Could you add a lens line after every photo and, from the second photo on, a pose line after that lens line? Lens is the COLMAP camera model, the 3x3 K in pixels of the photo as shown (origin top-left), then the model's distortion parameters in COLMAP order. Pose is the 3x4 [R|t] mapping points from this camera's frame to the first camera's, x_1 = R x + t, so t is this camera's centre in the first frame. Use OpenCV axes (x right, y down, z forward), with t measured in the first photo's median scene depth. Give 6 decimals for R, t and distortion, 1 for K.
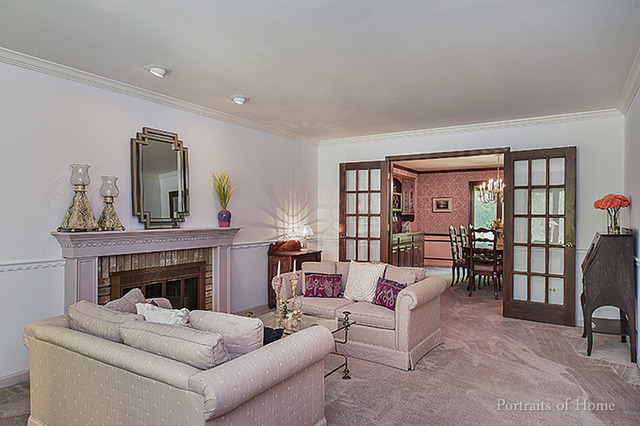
lens RADIAL K [[402.5, 0, 320.2], [0, 402.5, 215.2], [0, 0, 1]] dist [-0.007286, -0.000405]
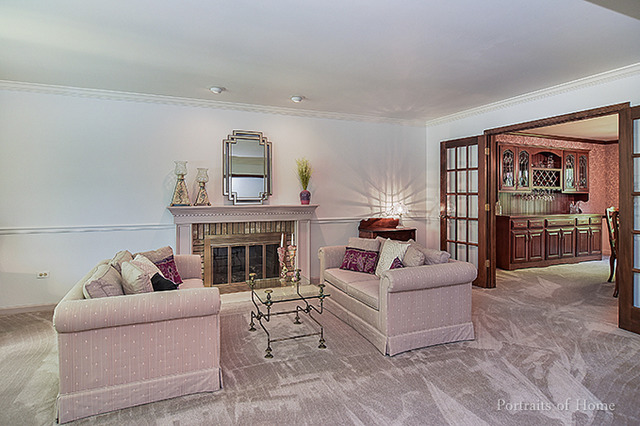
lens RADIAL K [[353.9, 0, 318.8], [0, 353.9, 193.9], [0, 0, 1]] dist [-0.007879, -0.003213]
pose [[0.822100, -0.005685, -0.569314, 0.400030], [0.004061, 0.999983, -0.004122, 0.002130], [0.569328, 0.001076, 0.822110, 0.150329]]
